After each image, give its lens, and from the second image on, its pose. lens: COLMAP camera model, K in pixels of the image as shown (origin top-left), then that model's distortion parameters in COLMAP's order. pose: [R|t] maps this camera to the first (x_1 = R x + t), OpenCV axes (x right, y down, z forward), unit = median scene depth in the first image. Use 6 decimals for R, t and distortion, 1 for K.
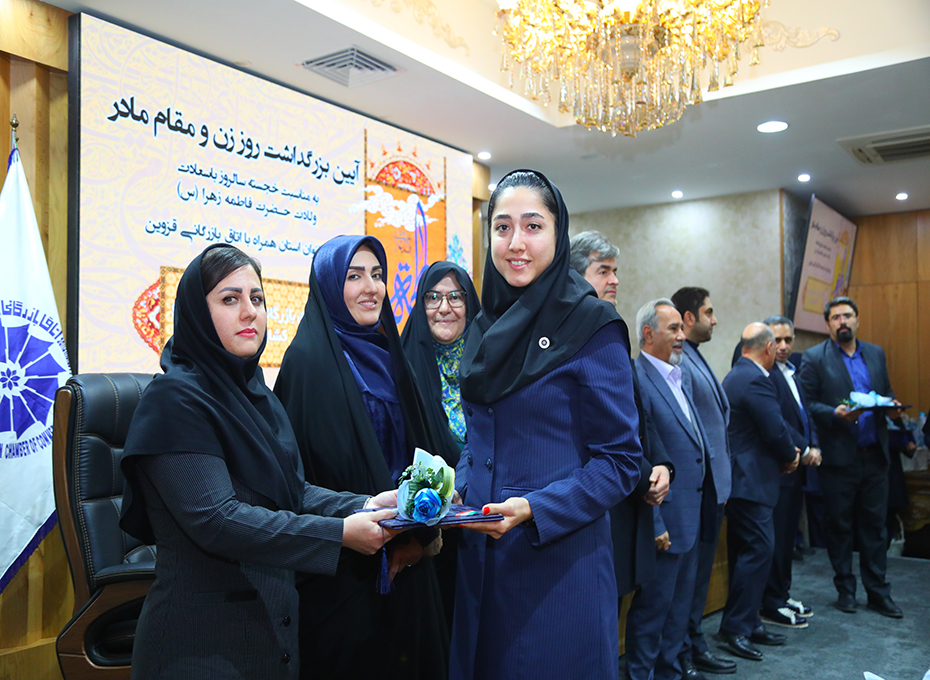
lens RADIAL K [[936.7, 0, 473.4], [0, 936.7, 350.1], [0, 0, 1]] dist [0.036920, 0.000000]
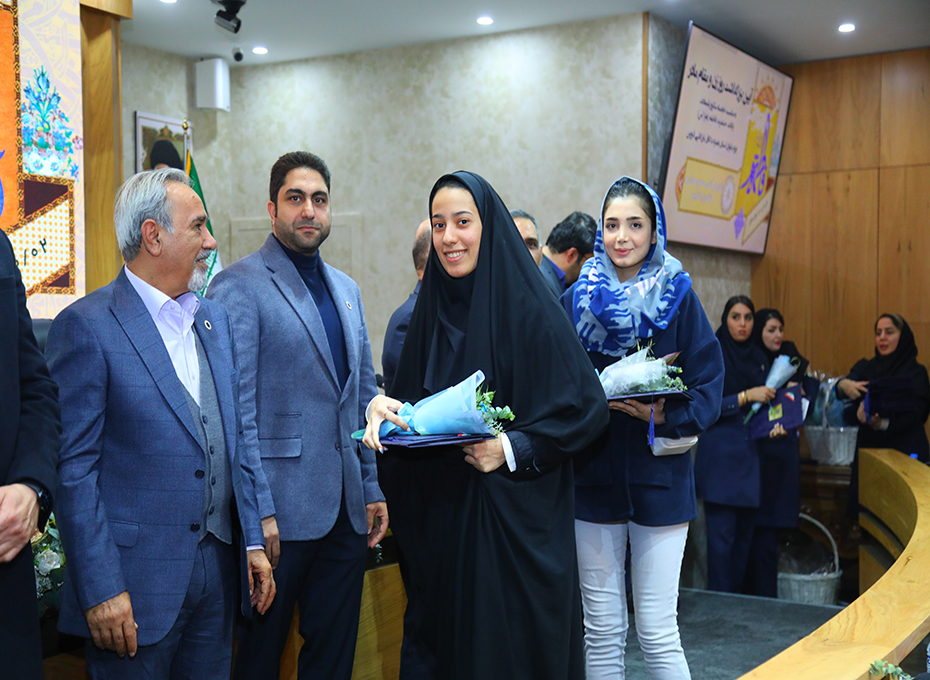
lens RADIAL K [[1350.6, 0, 476.7], [0, 1350.6, 350.6], [0, 0, 1]] dist [0.171821, 0.000000]
pose [[0.998028, -0.000618, 0.062762, 0.205836], [-0.002644, 0.998650, 0.051876, 0.005071], [-0.062709, -0.051940, 0.996679, 0.130341]]
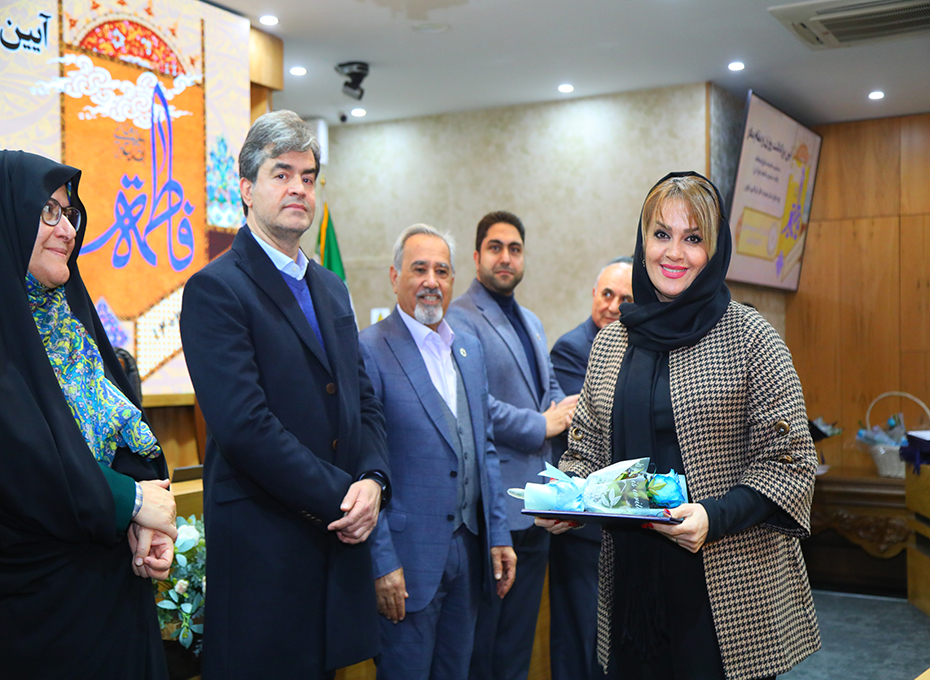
lens RADIAL K [[1270.7, 0, 488.9], [0, 1270.7, 348.7], [0, 0, 1]] dist [0.142932, 0.000000]
pose [[0.995657, -0.000864, 0.093089, 0.092898], [-0.001788, 0.999595, 0.028410, 0.003416], [-0.093076, -0.028453, 0.995252, 0.059585]]
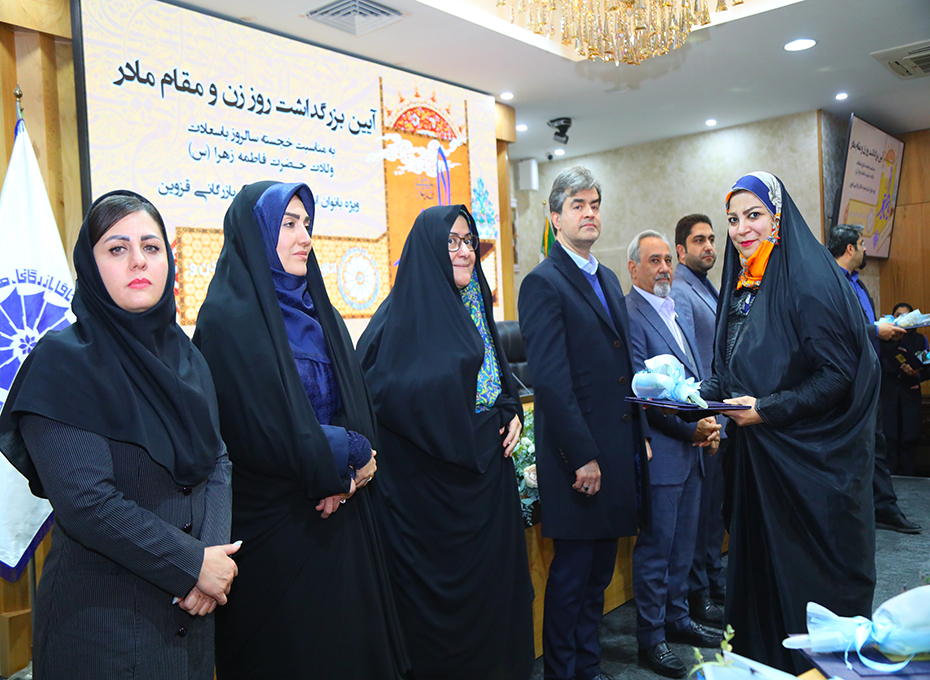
lens RADIAL K [[904.5, 0, 467.5], [0, 904.5, 353.3], [0, 0, 1]] dist [0.029824, 0.000000]
pose [[0.995549, -0.044695, -0.082968, 0.041615], [0.050234, 0.996560, 0.065917, -0.000776], [0.079736, -0.069791, 0.994370, 0.023499]]
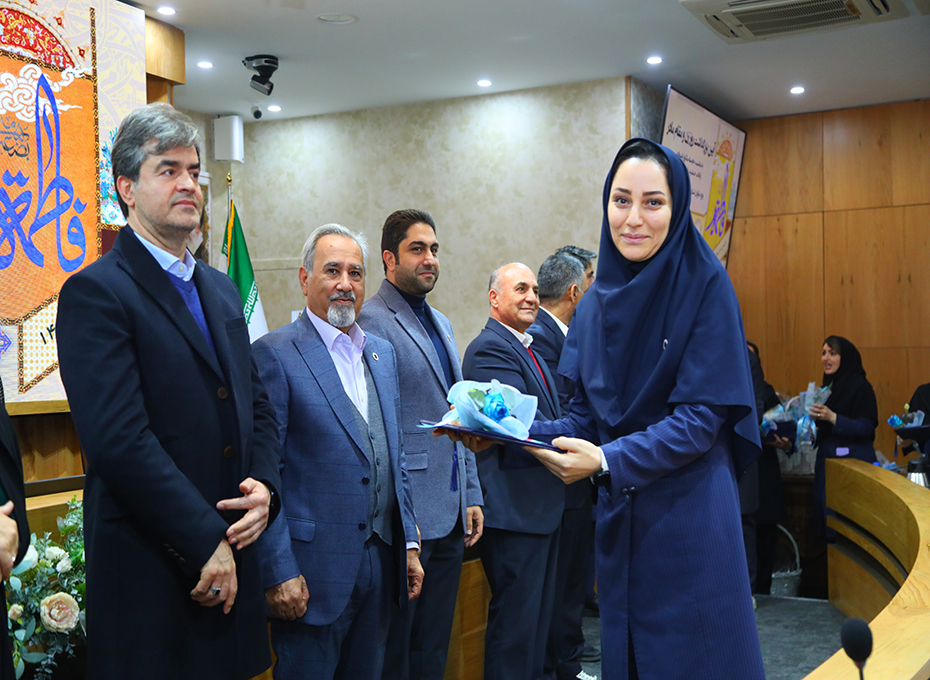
lens RADIAL K [[1270.7, 0, 476.3], [0, 1270.7, 351.3], [0, 0, 1]] dist [0.142932, 0.000000]
pose [[0.992181, -0.010657, 0.124349, 0.122107], [0.006889, 0.999505, 0.030693, 0.003354], [-0.124615, -0.029596, 0.991764, 0.083096]]
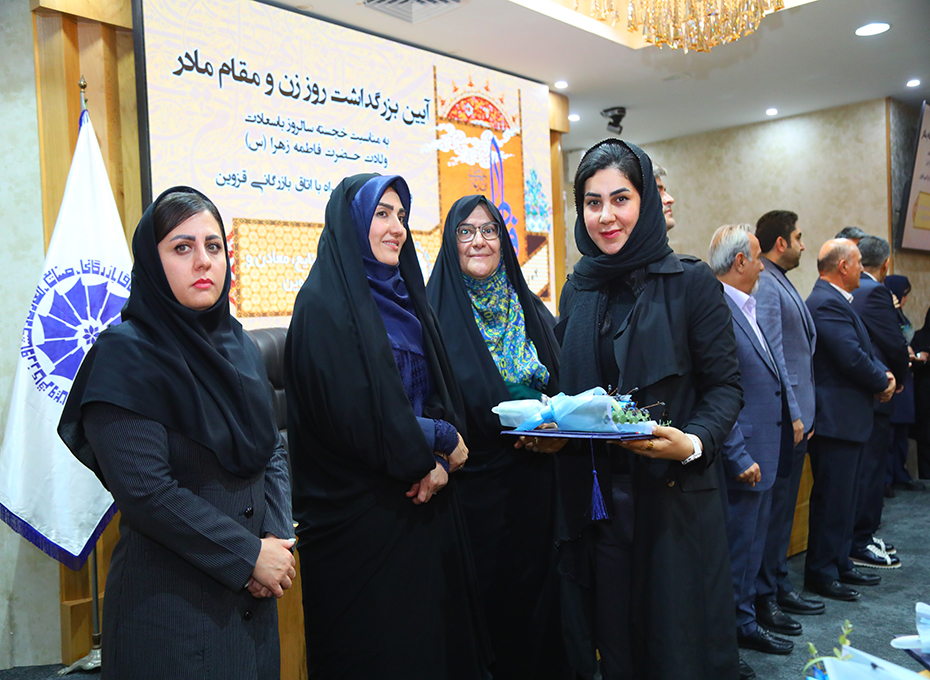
lens RADIAL K [[936.7, 0, 464.5], [0, 936.7, 348.1], [0, 0, 1]] dist [0.036920, 0.000000]
pose [[0.991993, -0.037238, -0.120681, 0.021963], [0.044688, 0.997220, 0.059625, 0.000865], [0.118125, -0.064541, 0.990899, 0.013393]]
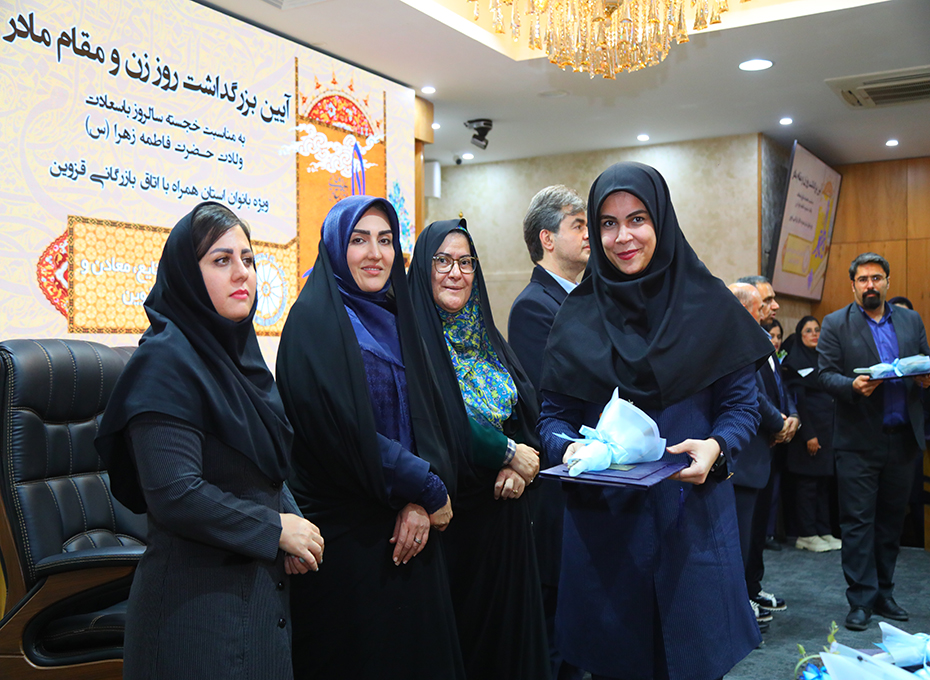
lens RADIAL K [[1124.5, 0, 482.2], [0, 1124.5, 338.5], [0, 0, 1]] dist [0.127656, 0.000000]
pose [[0.995835, 0.000992, 0.091172, -0.037118], [-0.002821, 0.999797, 0.019930, 0.000705], [-0.091133, -0.020104, 0.995636, -0.052648]]
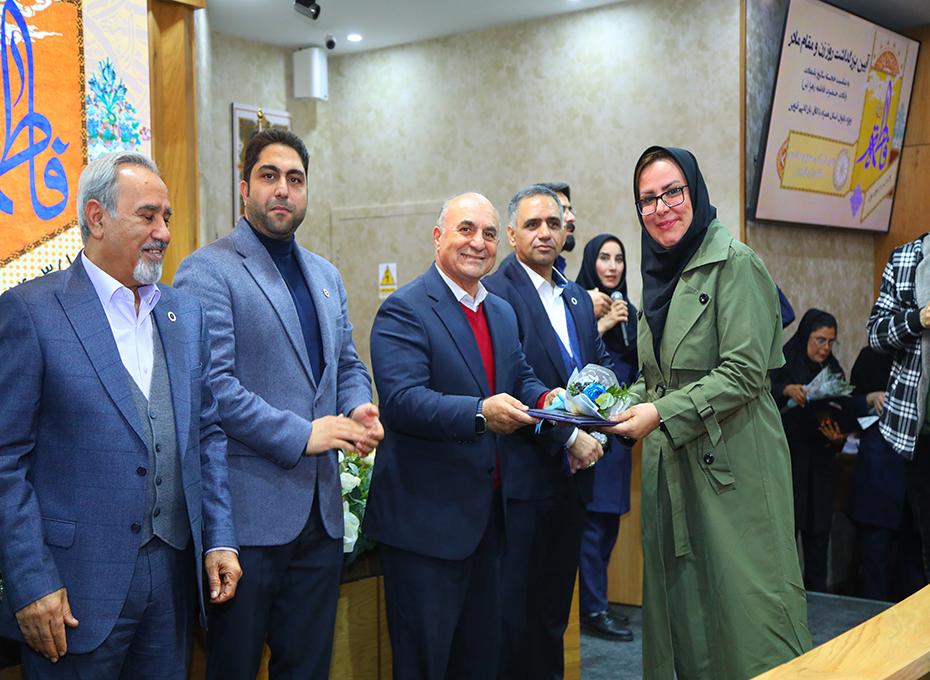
lens RADIAL K [[1350.6, 0, 475.0], [0, 1350.6, 340.3], [0, 0, 1]] dist [0.171821, 0.000000]
pose [[0.997959, -0.009700, -0.063124, 0.273757], [0.012947, 0.998603, 0.051229, 0.008316], [0.062539, -0.051942, 0.996690, 0.167145]]
